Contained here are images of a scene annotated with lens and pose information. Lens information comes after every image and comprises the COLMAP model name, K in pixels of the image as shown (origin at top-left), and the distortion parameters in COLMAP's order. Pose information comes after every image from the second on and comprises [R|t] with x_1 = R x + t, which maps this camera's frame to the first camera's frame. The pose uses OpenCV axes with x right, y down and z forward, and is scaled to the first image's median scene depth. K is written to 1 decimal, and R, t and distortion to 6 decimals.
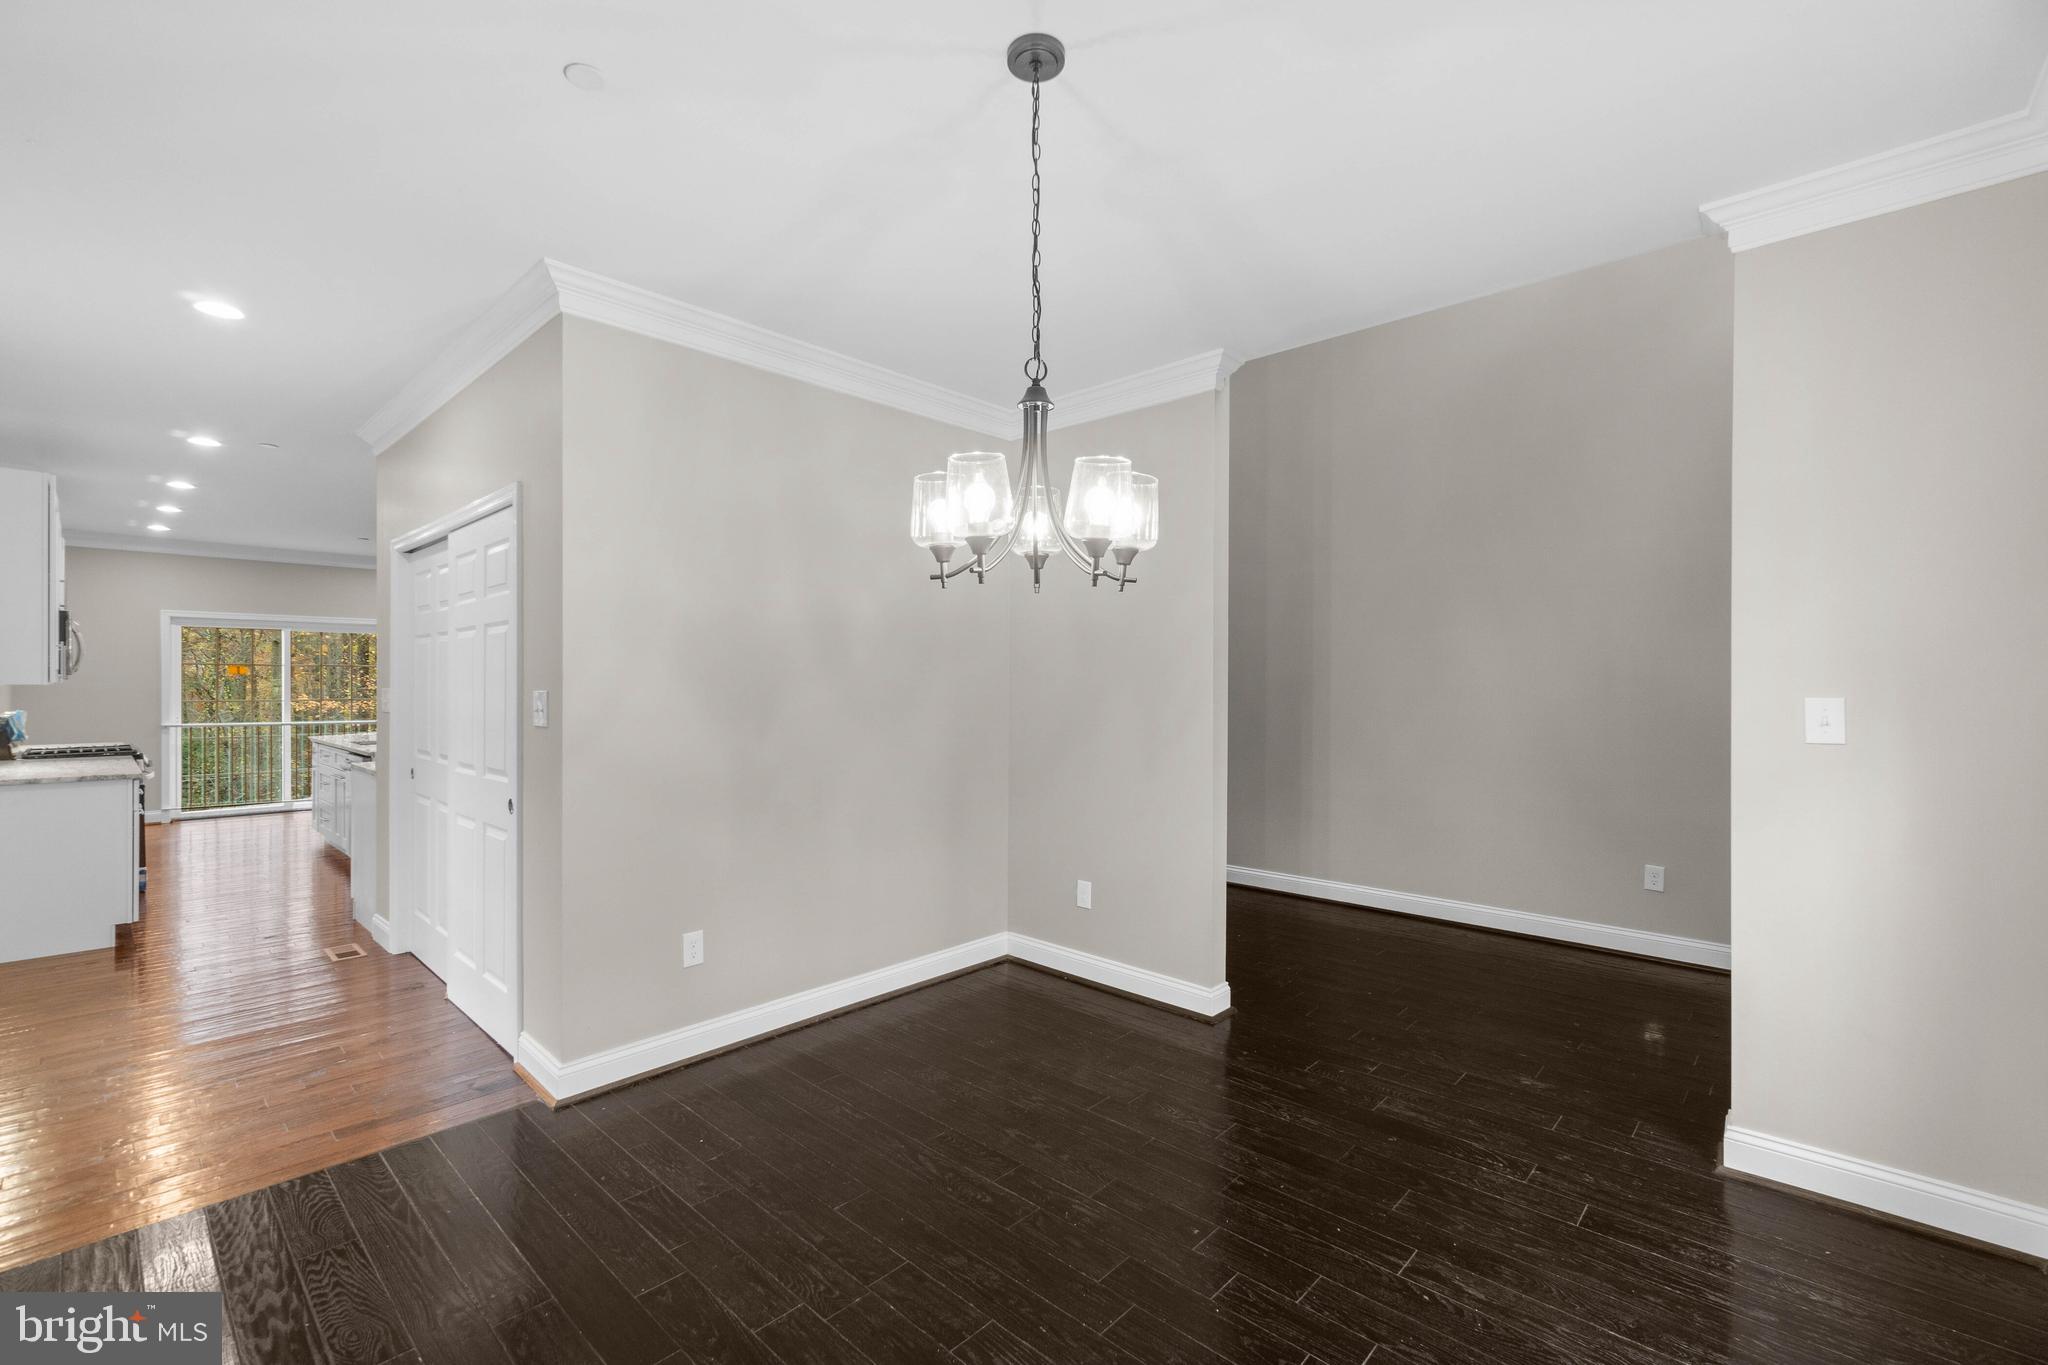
lens RADIAL K [[873.5, 0, 1016.1], [0, 873.5, 677.2], [0, 0, 1]] dist [-0.004314, -0.000038]
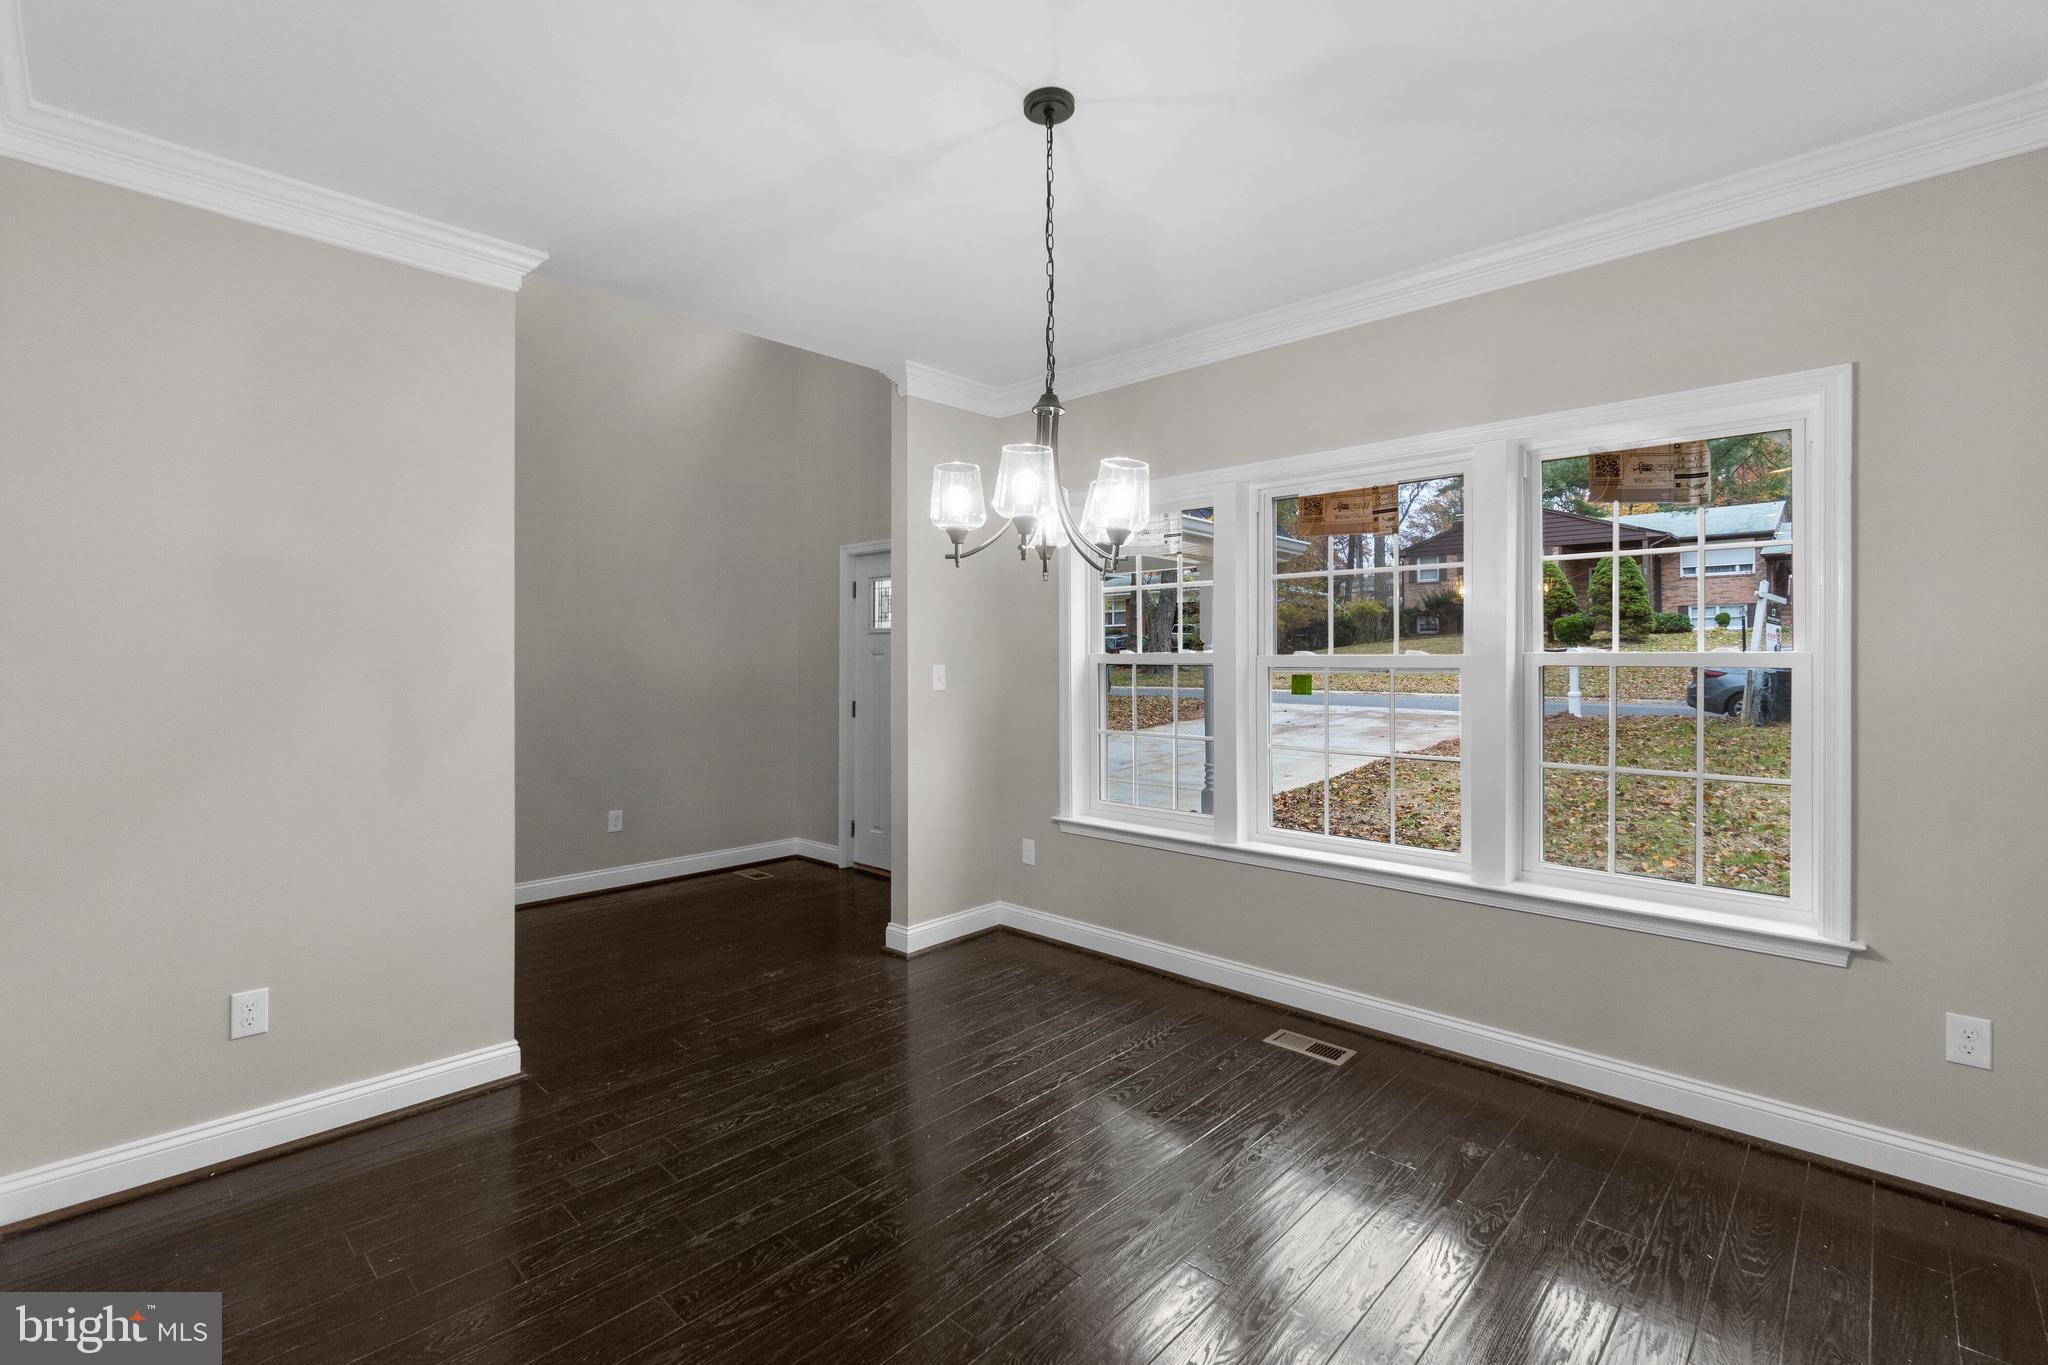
lens RADIAL K [[880.6, 0, 1019.5], [0, 880.6, 665.9], [0, 0, 1]] dist [-0.005705, -0.000468]
pose [[0.033298, -0.016485, 0.999310, -0.783287], [-0.000948, 0.999863, 0.016526, -0.004149], [-0.999445, -0.001497, 0.033278, 0.703296]]
